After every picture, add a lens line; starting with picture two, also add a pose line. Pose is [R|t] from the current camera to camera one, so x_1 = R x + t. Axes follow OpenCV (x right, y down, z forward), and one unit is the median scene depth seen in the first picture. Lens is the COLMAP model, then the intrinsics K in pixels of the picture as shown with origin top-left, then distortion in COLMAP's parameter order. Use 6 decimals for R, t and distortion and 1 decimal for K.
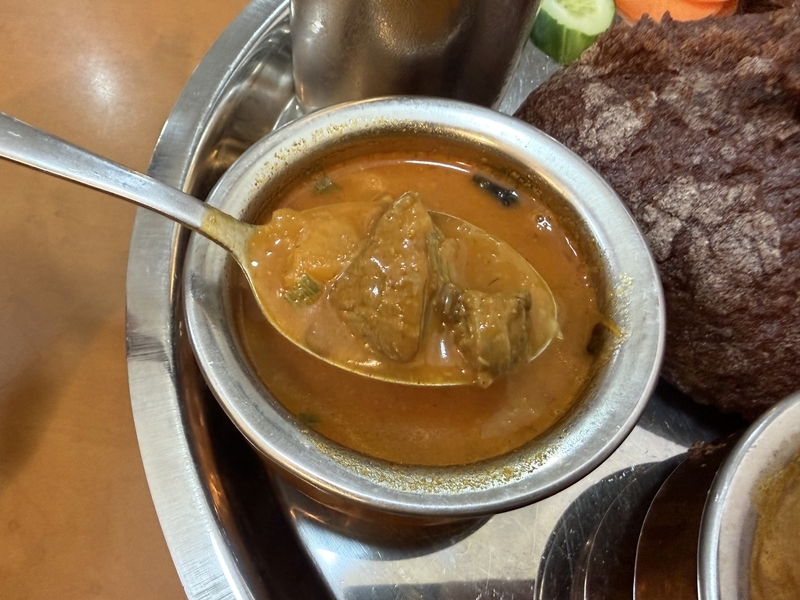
lens RADIAL K [[566.9, 0, 309.3], [0, 566.9, 303.5], [0, 0, 1]] dist [0.008214, 0.003722]
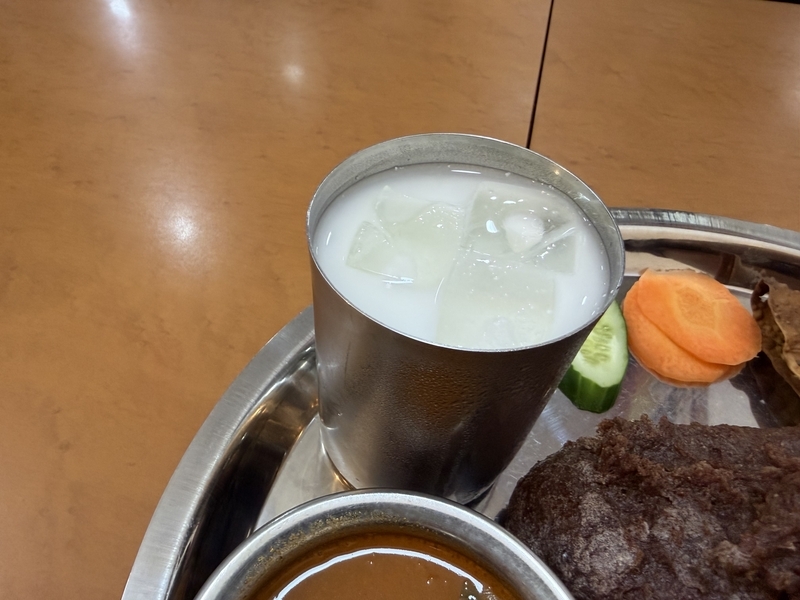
lens RADIAL K [[572.9, 0, 344.3], [0, 572.9, 299.7], [0, 0, 1]] dist [-0.000359, 0.010884]
pose [[0.992391, 0.114736, -0.044674, 0.064461], [-0.122163, 0.962830, -0.240903, -0.457130], [0.015373, 0.244528, 0.969520, -0.116436]]
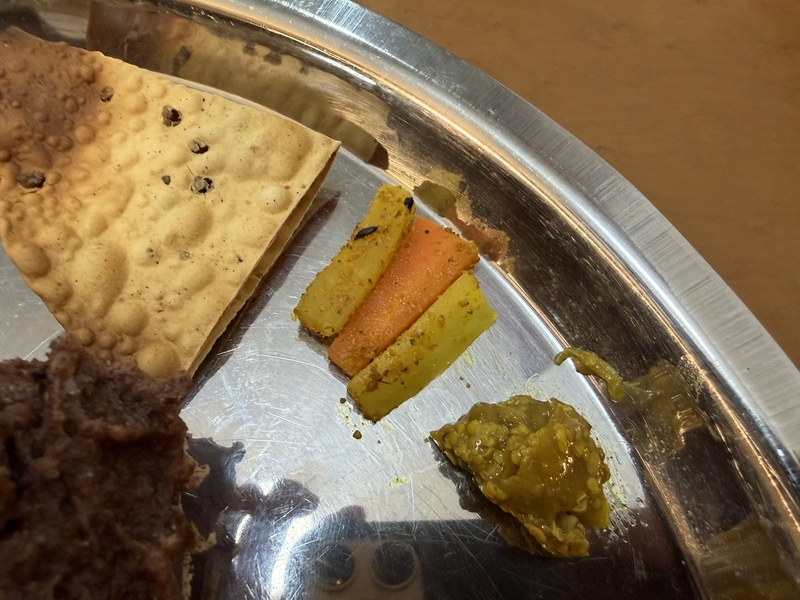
lens RADIAL K [[567.5, 0, 357.3], [0, 567.5, 299.3], [0, 0, 1]] dist [-0.009775, -0.004253]
pose [[0.983233, -0.096483, 0.154737, 1.578471], [0.094195, 0.995309, 0.022069, -0.610055], [-0.156141, -0.007124, 0.987709, 0.546232]]
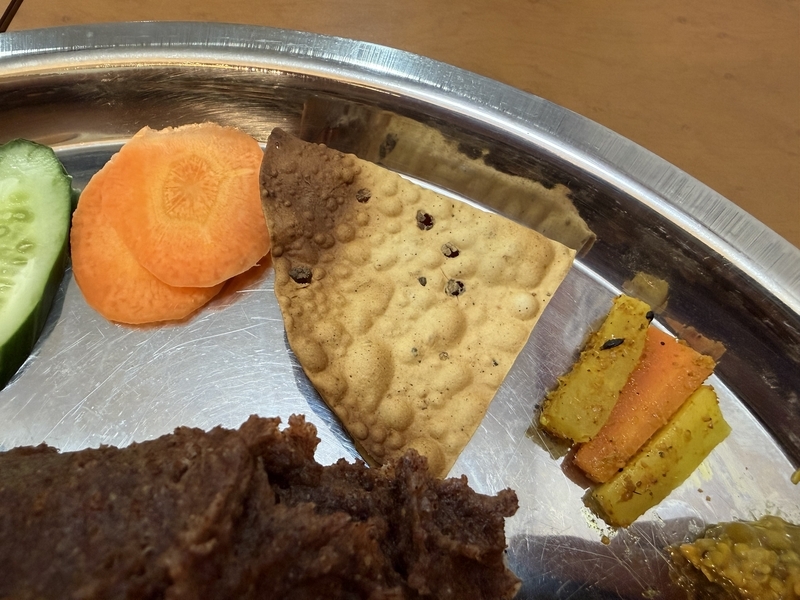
lens RADIAL K [[565.0, 0, 352.7], [0, 565.0, 298.1], [0, 0, 1]] dist [0.001859, 0.004127]
pose [[0.992852, -0.027988, 0.116024, 1.223710], [0.030464, 0.999343, -0.019625, -0.756162], [-0.115399, 0.023019, 0.993052, 0.538783]]
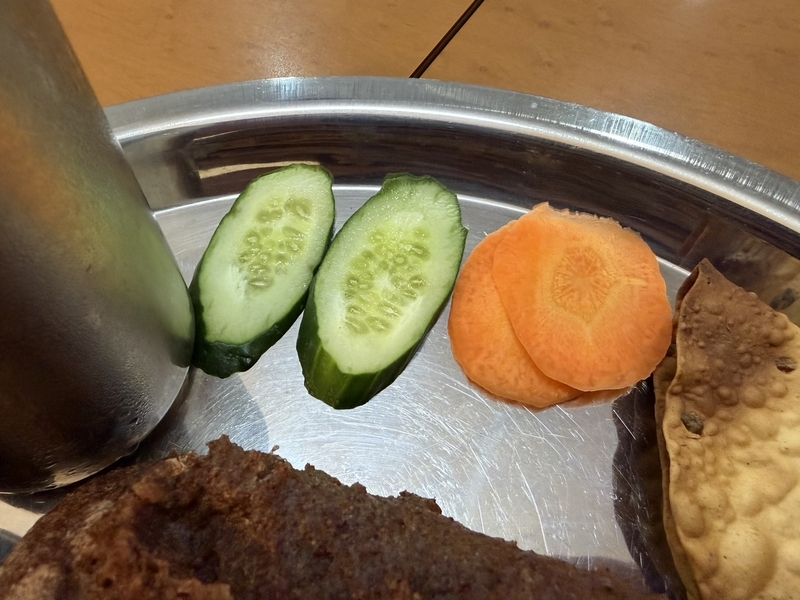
lens RADIAL K [[565.0, 0, 352.7], [0, 565.0, 298.1], [0, 0, 1]] dist [0.001859, 0.004127]
pose [[0.924934, 0.344215, -0.161285, 0.843348], [-0.349696, 0.936844, -0.006012, -0.805895], [0.149029, 0.061962, 0.986890, 0.518227]]
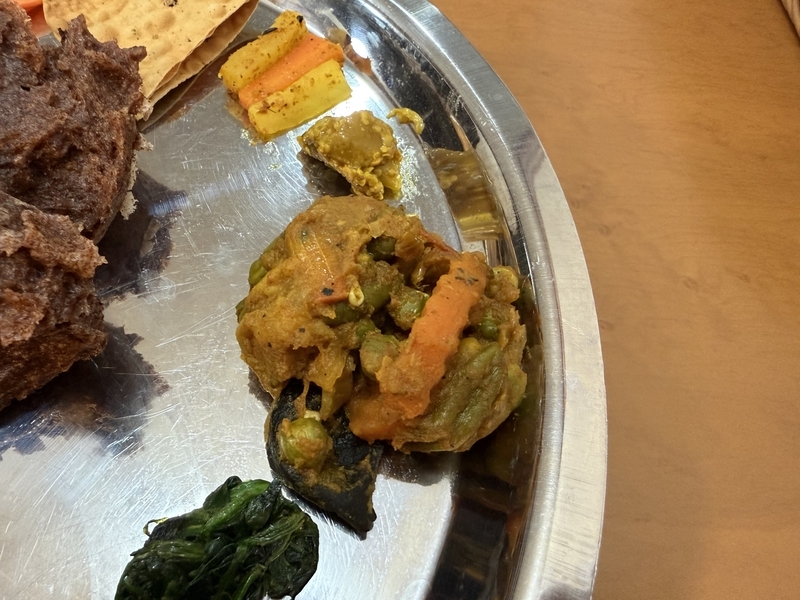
lens RADIAL K [[572.9, 0, 344.3], [0, 572.9, 299.7], [0, 0, 1]] dist [-0.000359, 0.010884]
pose [[0.990327, -0.025709, 0.136353, 1.703371], [0.037720, 0.995559, -0.086254, 0.063577], [-0.133530, 0.090563, 0.986898, 0.078454]]
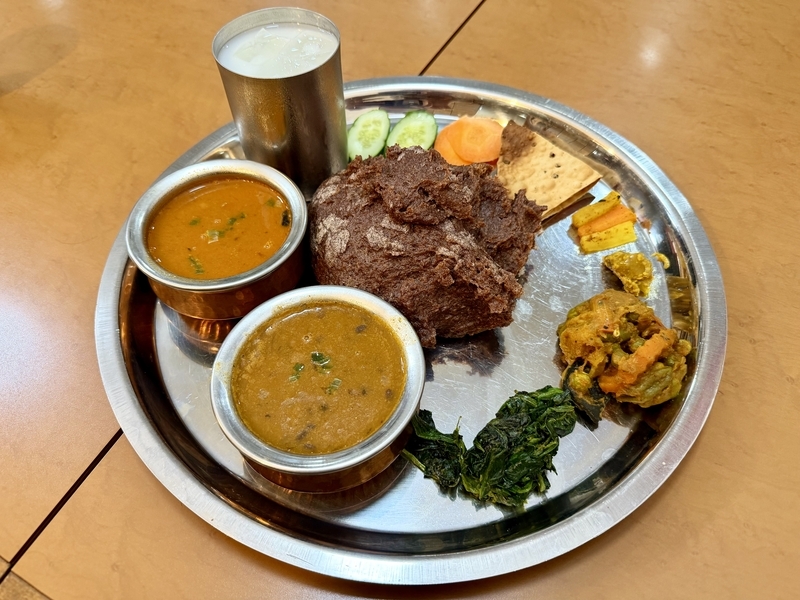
lens RADIAL K [[567.7, 0, 403.4], [0, 567.7, 301.6], [0, 0, 1]] dist [0.158071, -0.429712]
pose [[0.955801, 0.251015, -0.153091, 1.370196], [-0.271567, 0.953257, -0.132484, 0.381282], [0.112680, 0.168203, 0.979291, -1.315237]]
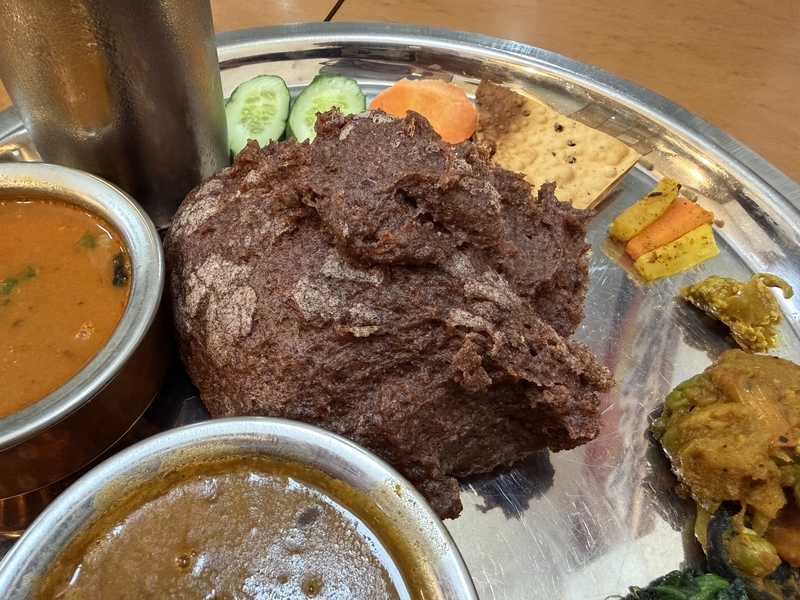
lens RADIAL K [[568.6, 0, 355.7], [0, 568.6, 299.5], [0, 0, 1]] dist [0.003290, 0.007900]
pose [[0.986694, 0.160858, -0.023638, 0.954818], [-0.162514, 0.971475, -0.172701, 0.038911], [-0.004817, 0.174245, 0.984691, -0.206467]]
